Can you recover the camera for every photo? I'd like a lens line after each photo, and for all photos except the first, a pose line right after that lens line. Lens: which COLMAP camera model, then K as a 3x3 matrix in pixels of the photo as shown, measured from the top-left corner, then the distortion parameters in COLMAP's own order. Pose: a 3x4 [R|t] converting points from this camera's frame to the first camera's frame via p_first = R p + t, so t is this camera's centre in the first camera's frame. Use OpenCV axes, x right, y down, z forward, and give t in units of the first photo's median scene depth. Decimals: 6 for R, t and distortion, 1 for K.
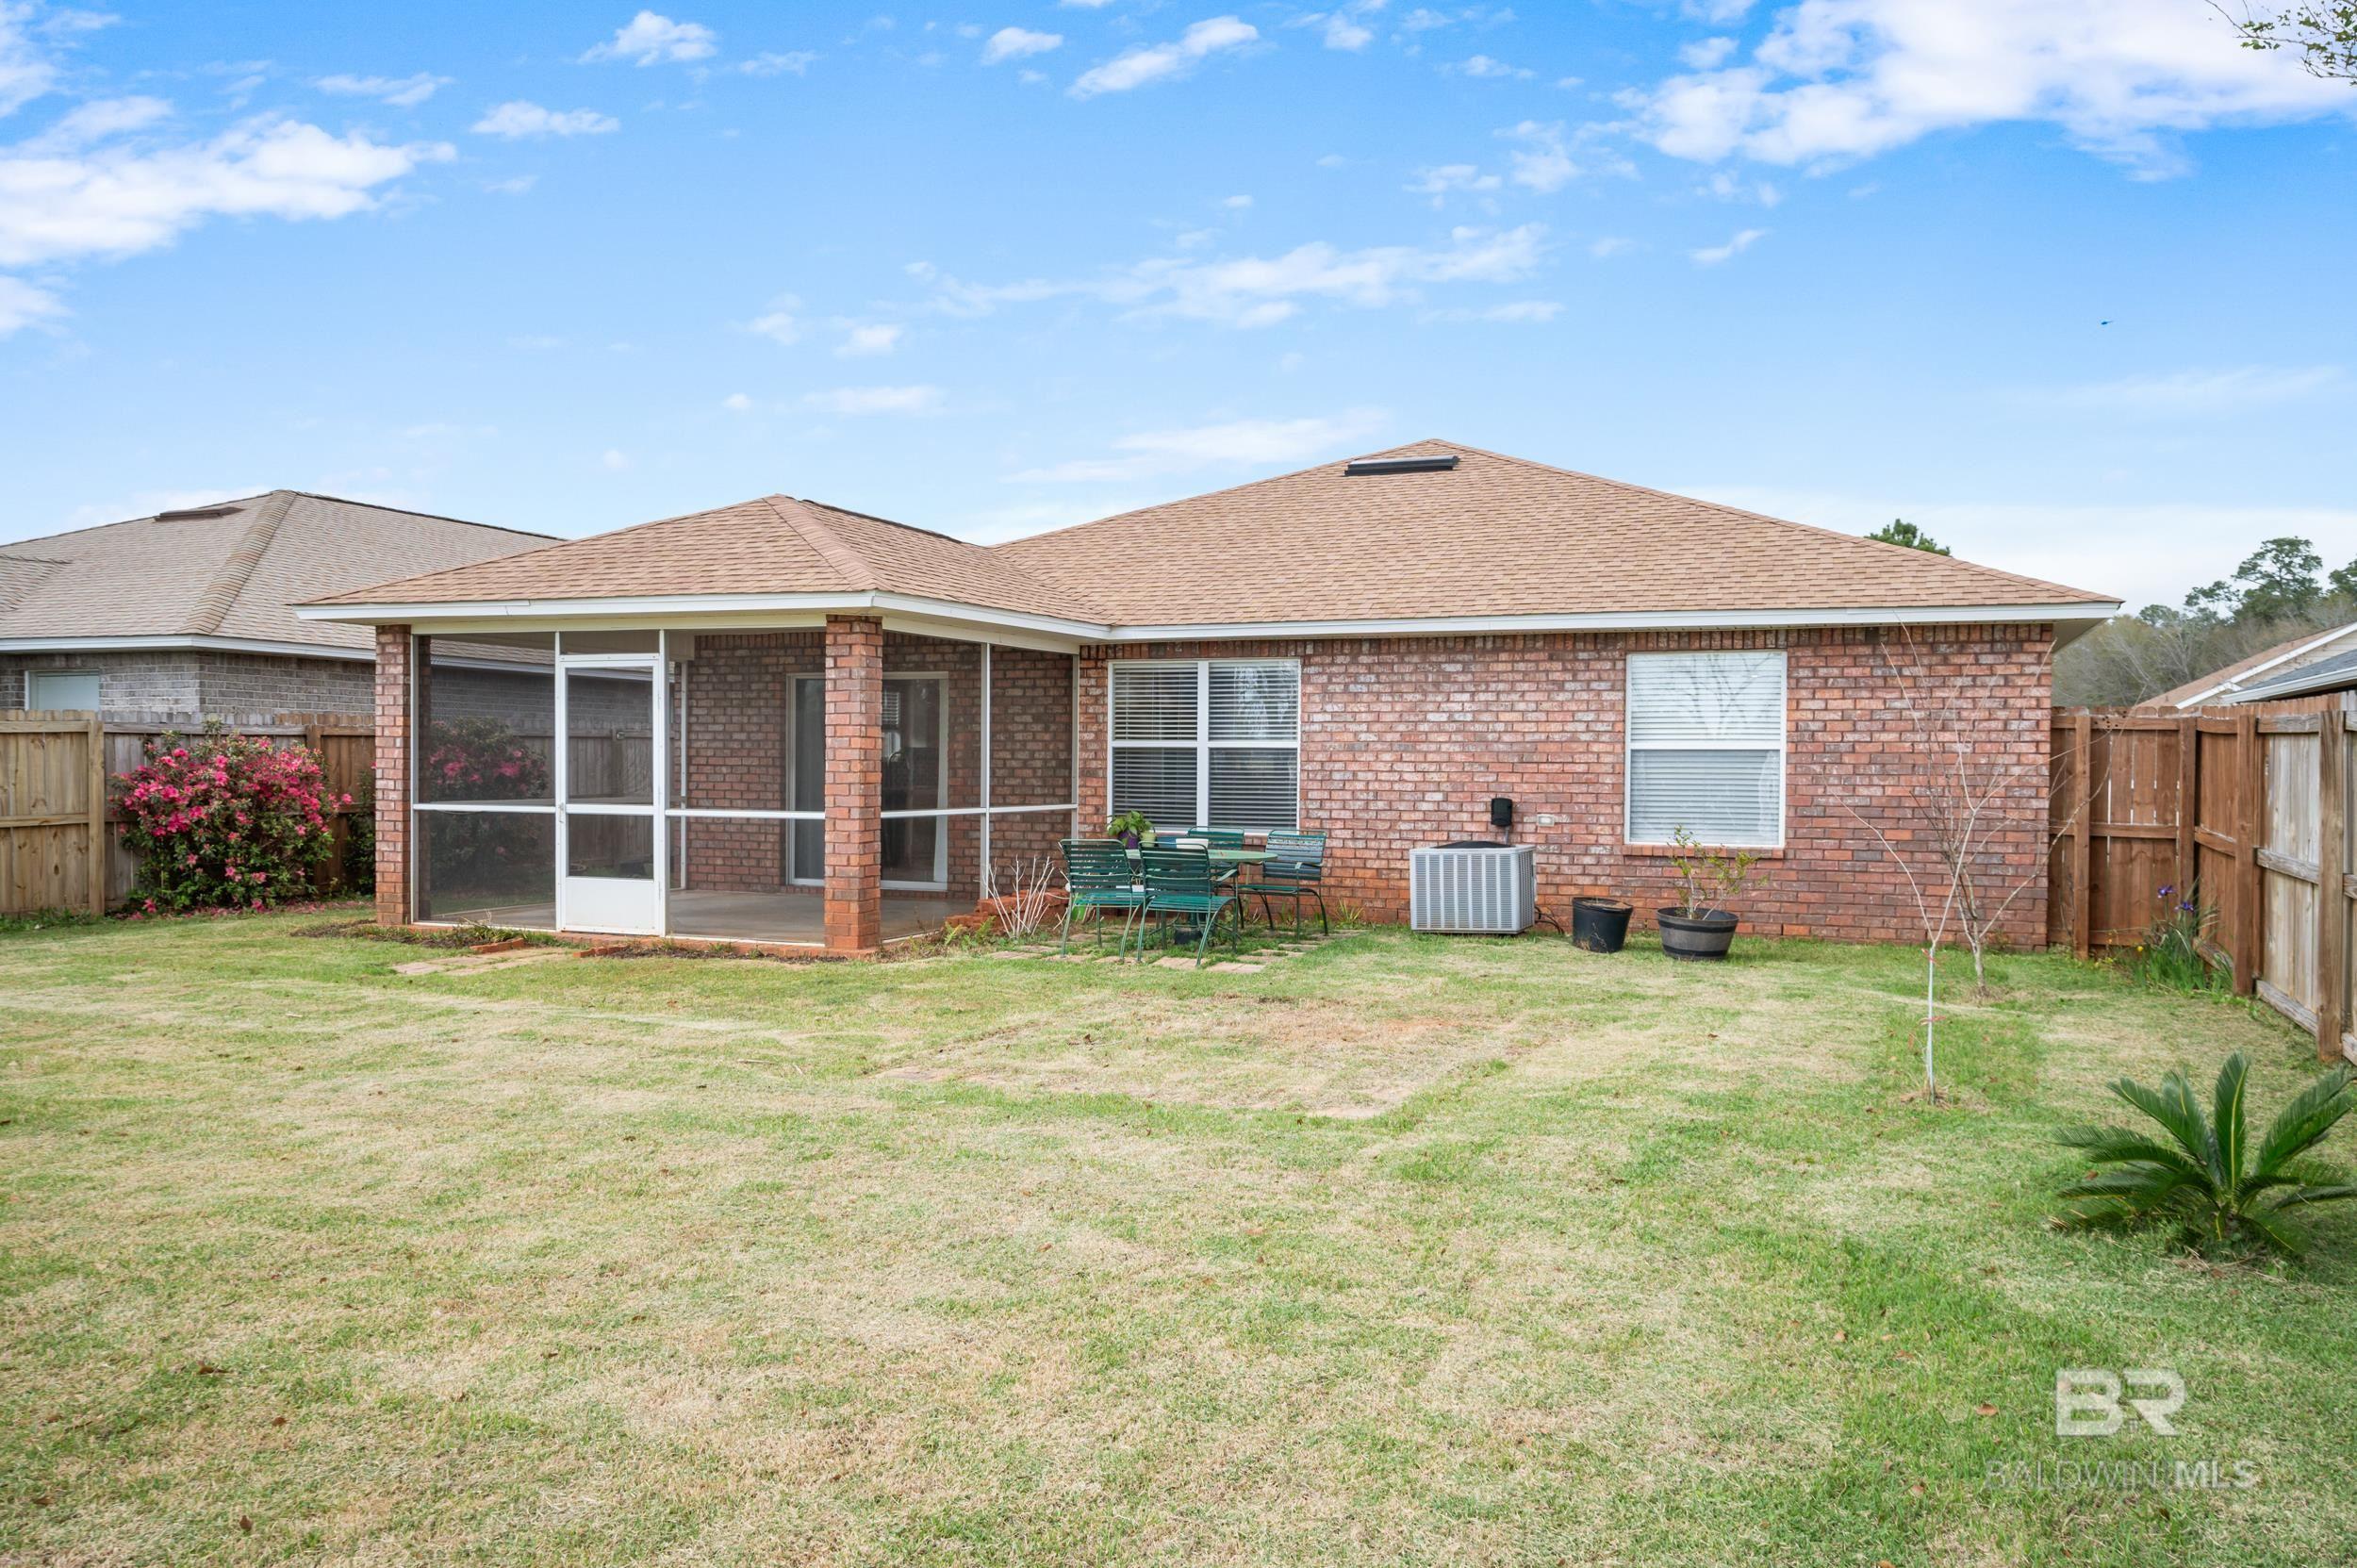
lens RADIAL K [[1723.2, 0, 1219.0], [0, 1723.2, 797.1], [0, 0, 1]] dist [0.007844, 0.004761]
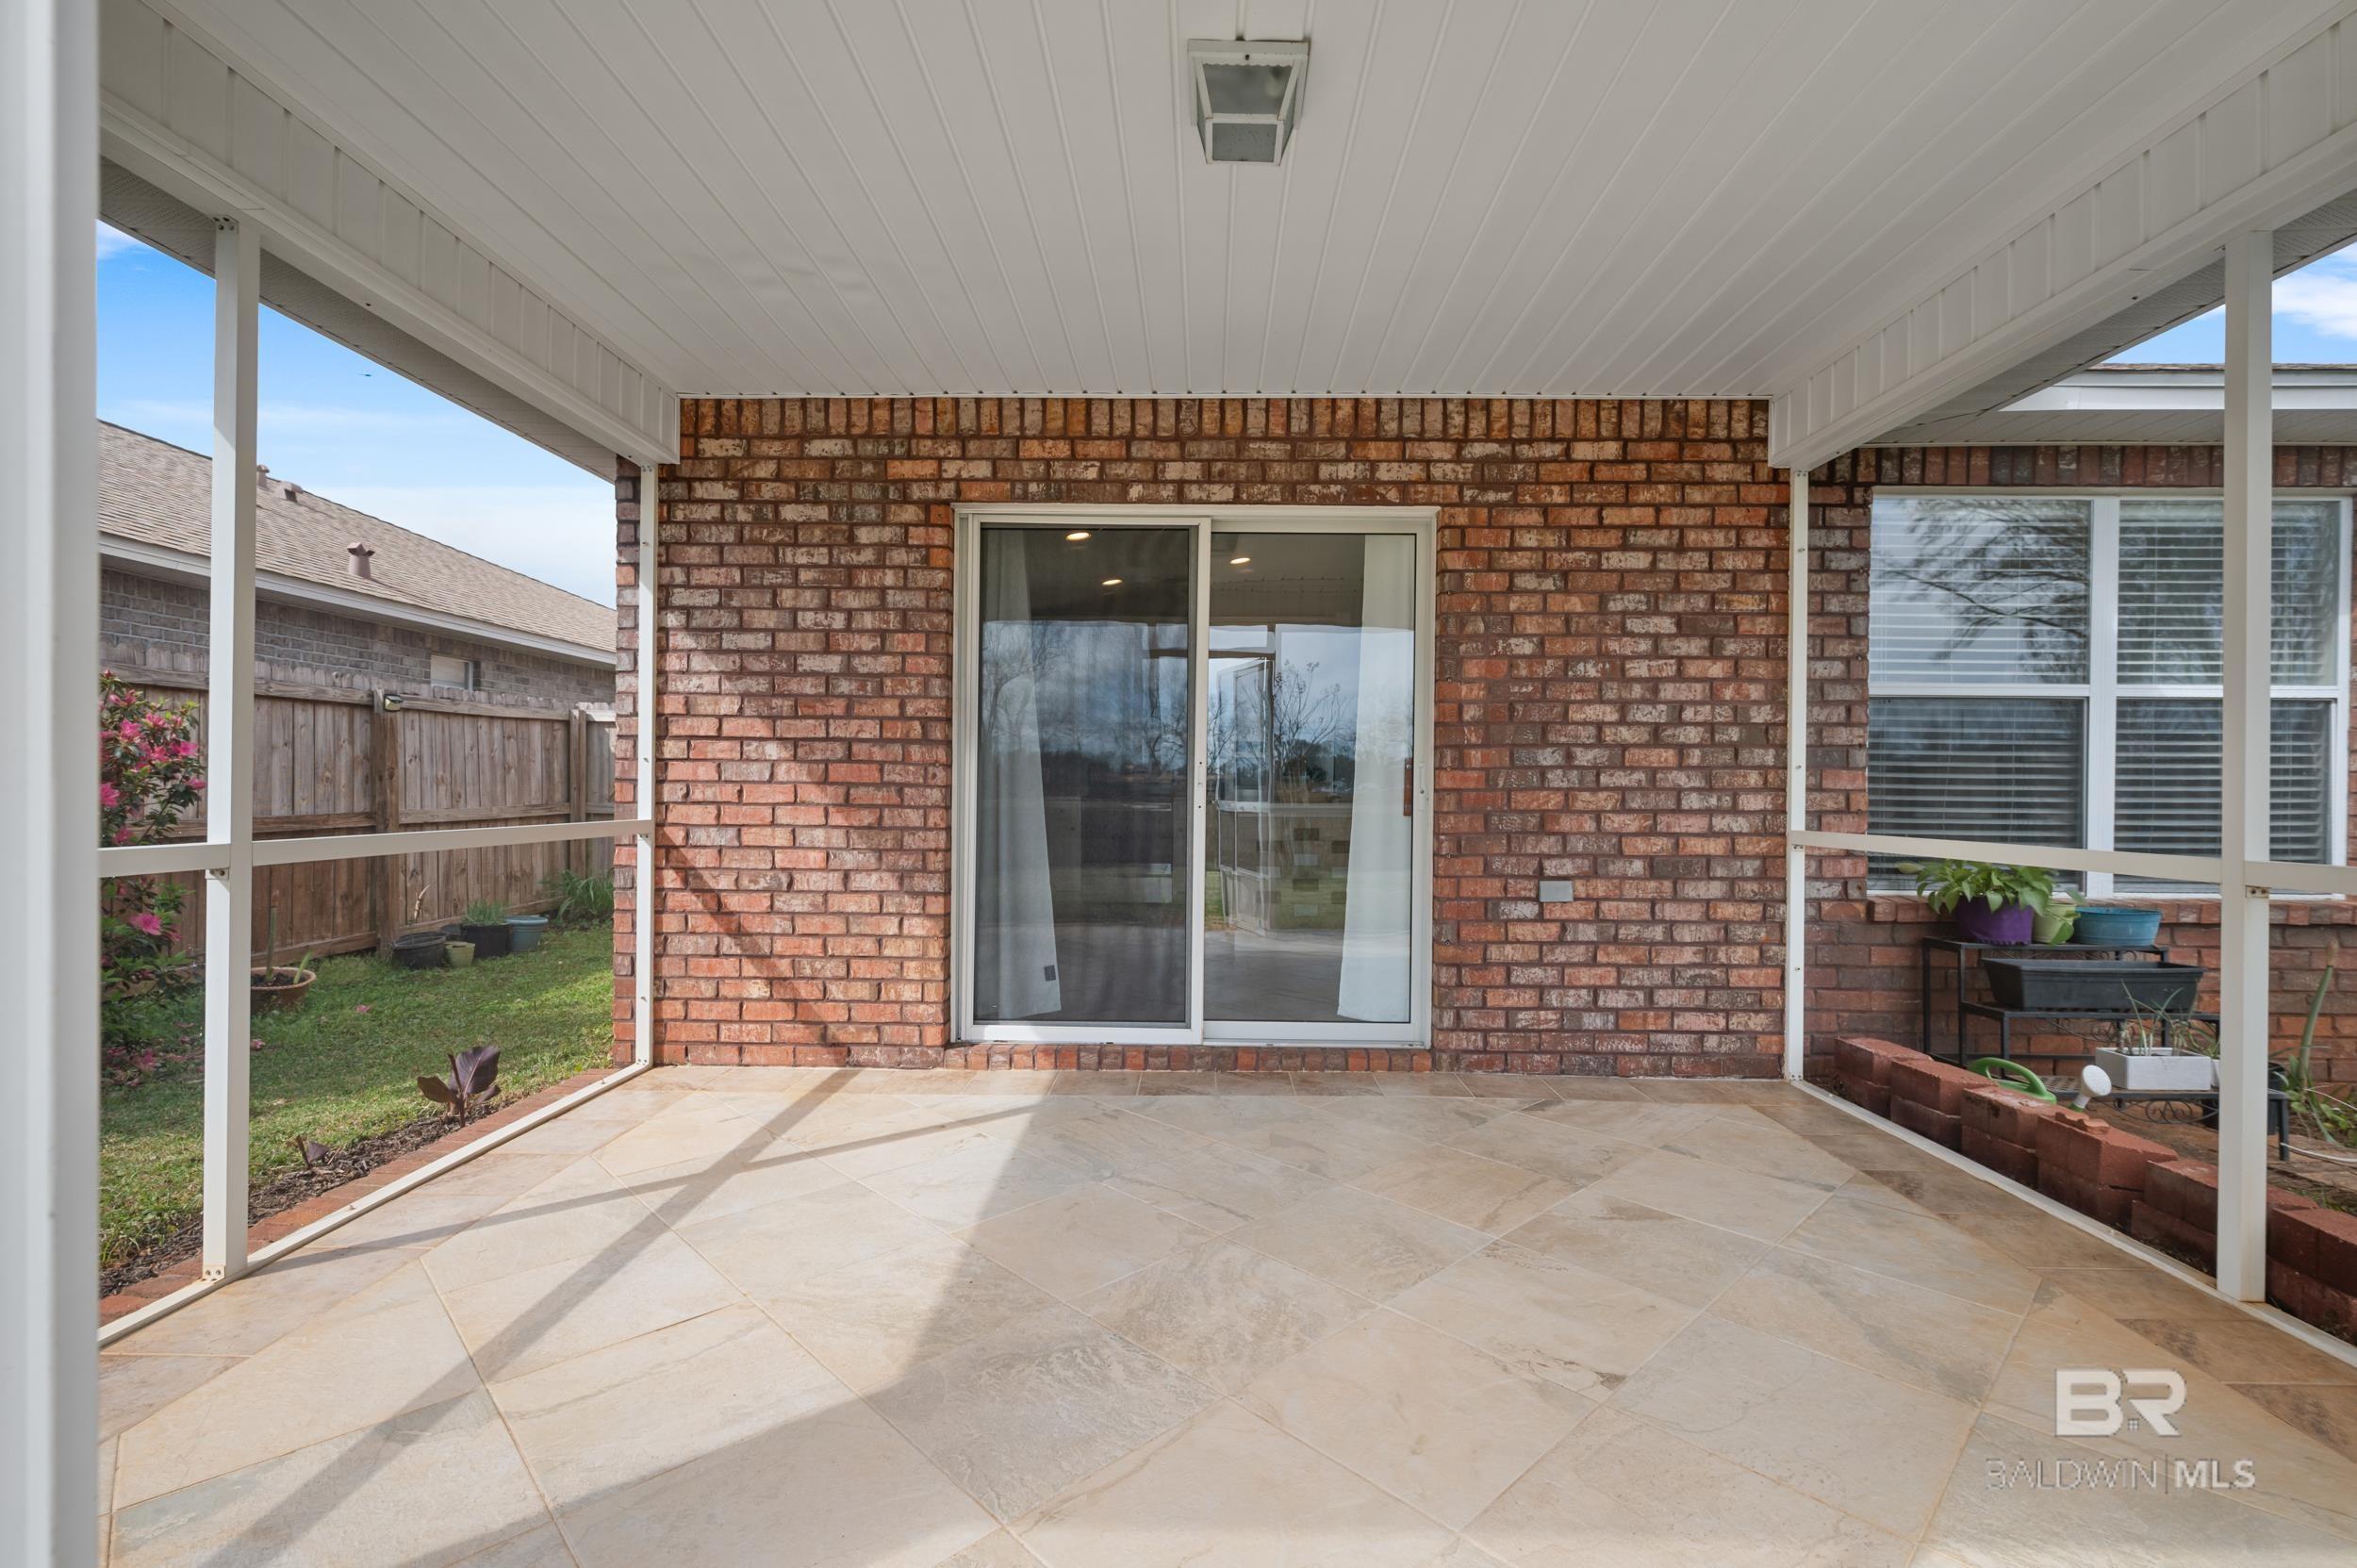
lens RADIAL K [[1050.3, 0, 1198.3], [0, 1050.3, 793.1], [0, 0, 1]] dist [-0.004765, -0.000547]
pose [[0.934309, -0.000978, 0.356464, -0.328010], [0.006719, 0.999867, -0.014867, -0.002762], [-0.356402, 0.016286, 0.934191, 0.871883]]
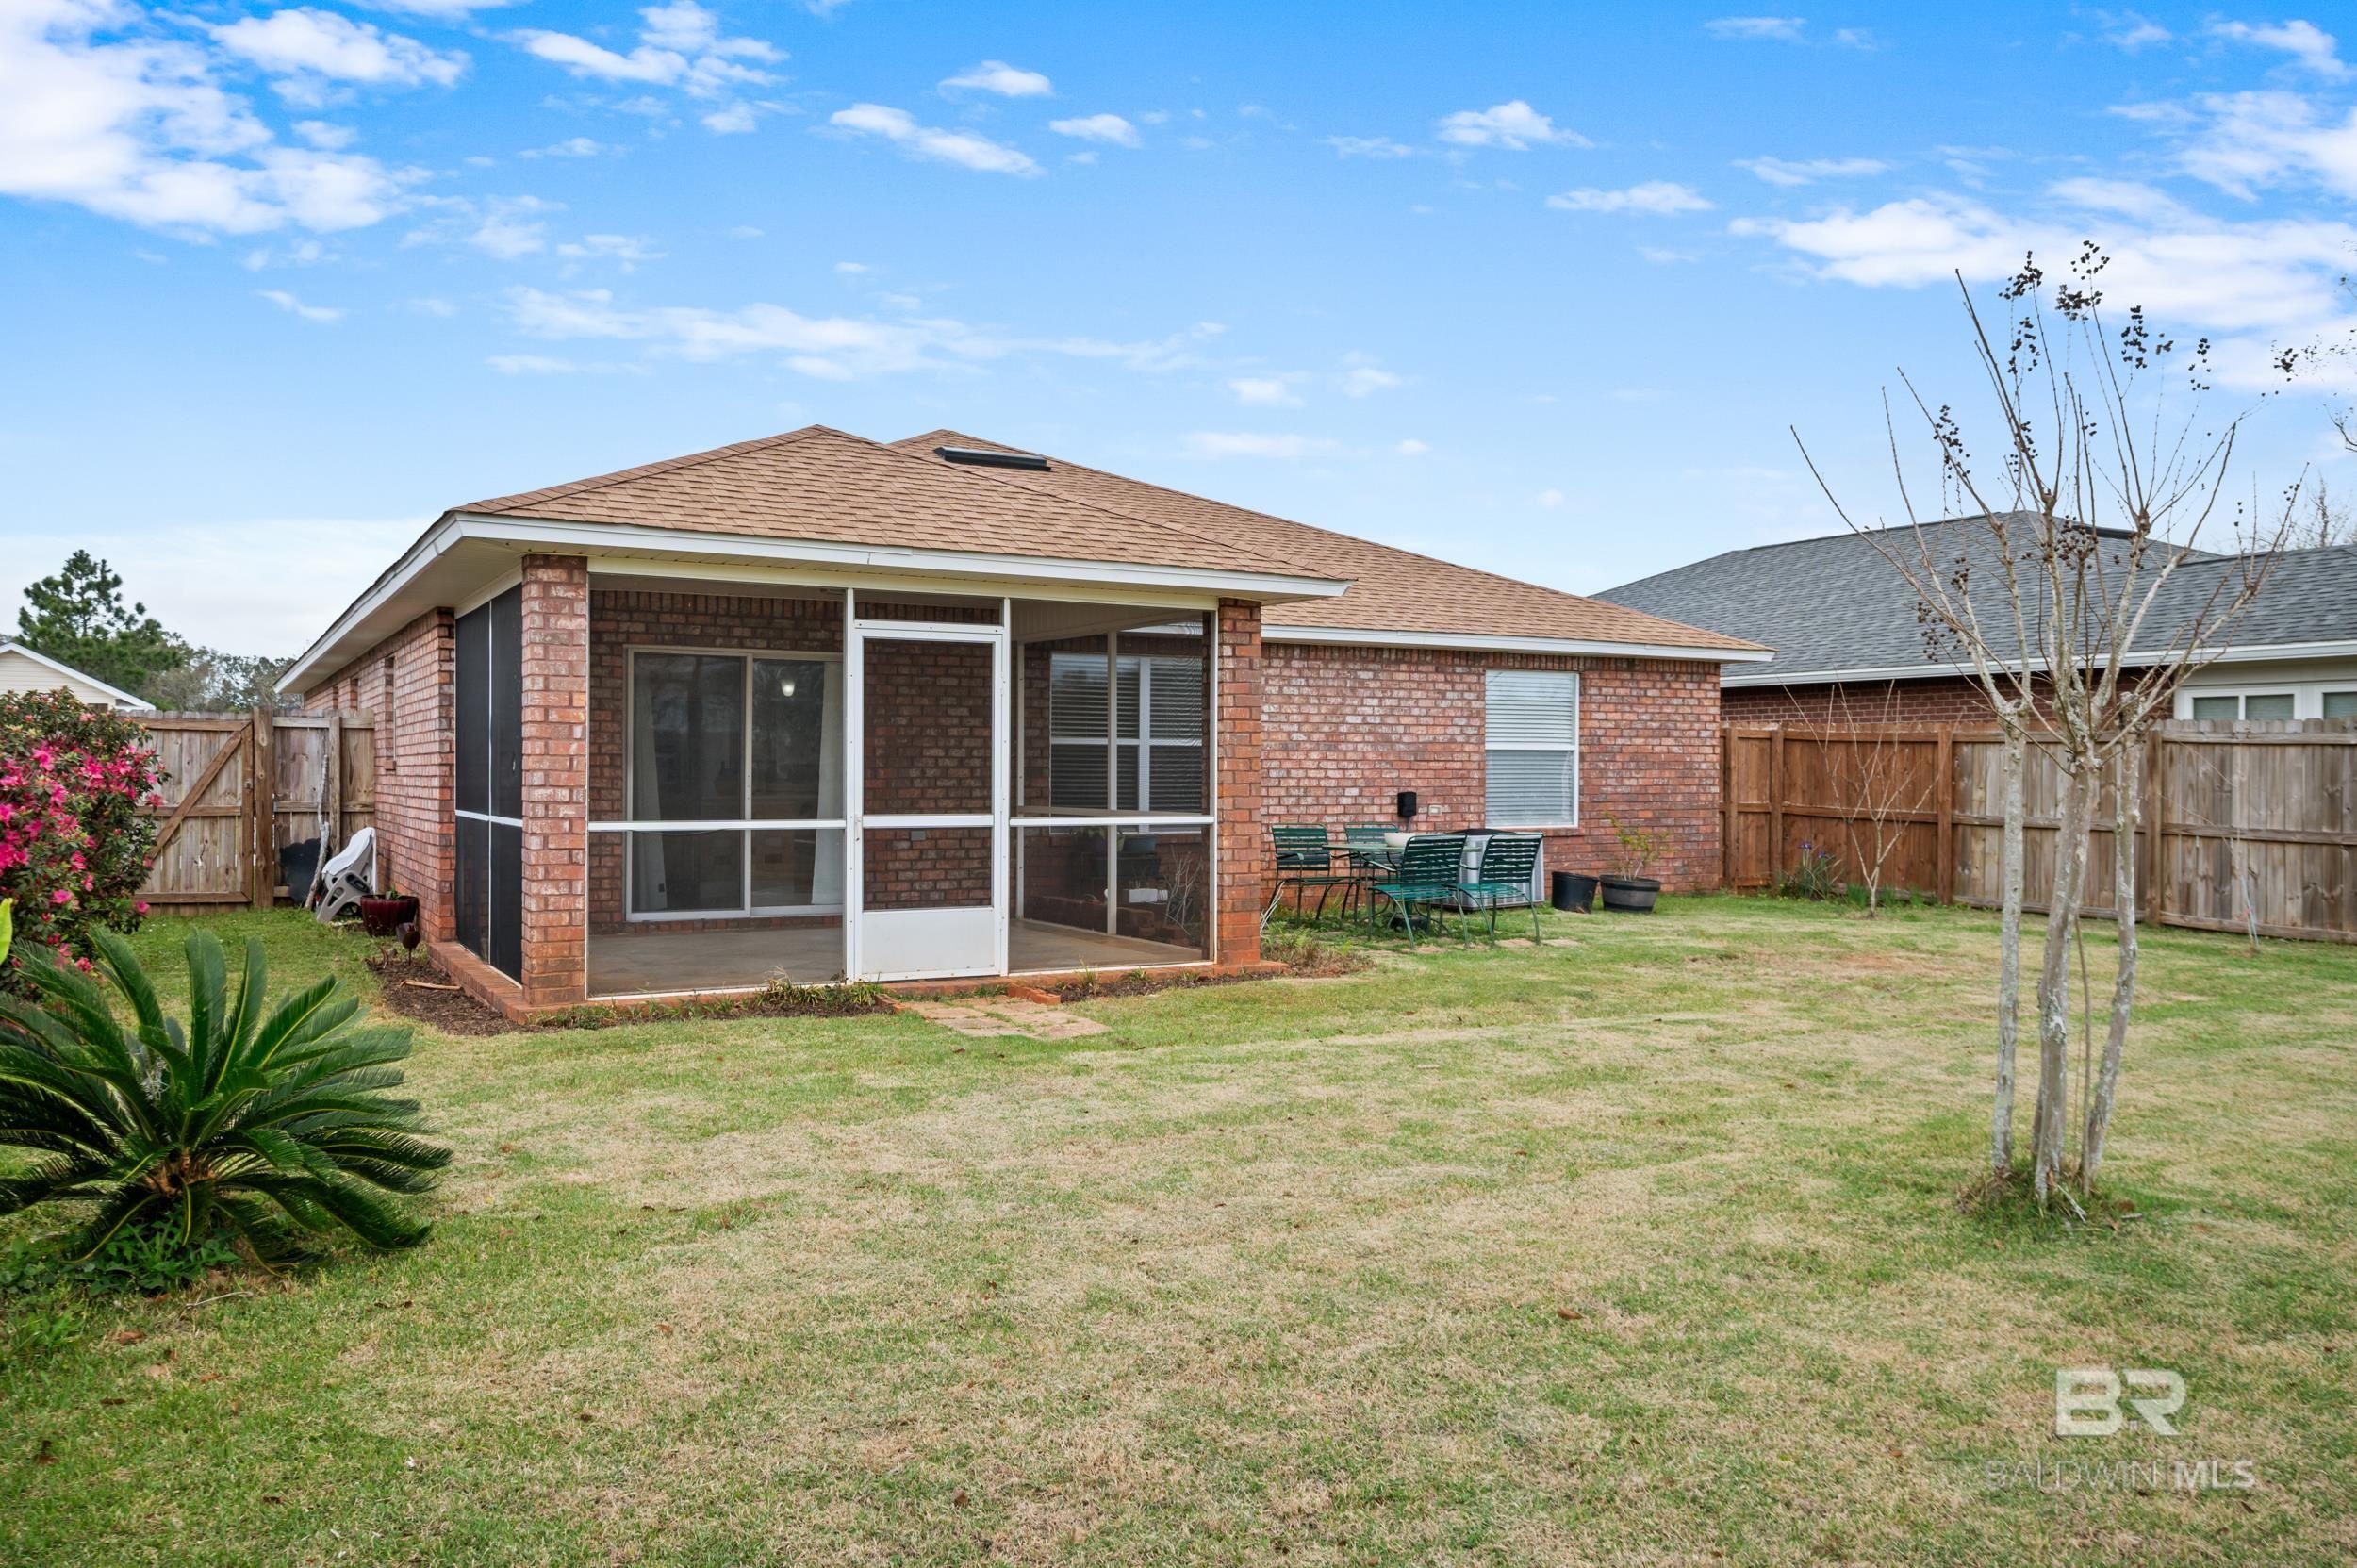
lens RADIAL K [[1797.9, 0, 1183.3], [0, 1797.9, 796.0], [0, 0, 1]] dist [0.034060, -0.000341]
pose [[0.633565, -0.015839, 0.773527, -0.818702], [0.016256, 0.999842, 0.007158, -0.007434], [-0.773518, 0.008040, 0.633723, 0.351130]]
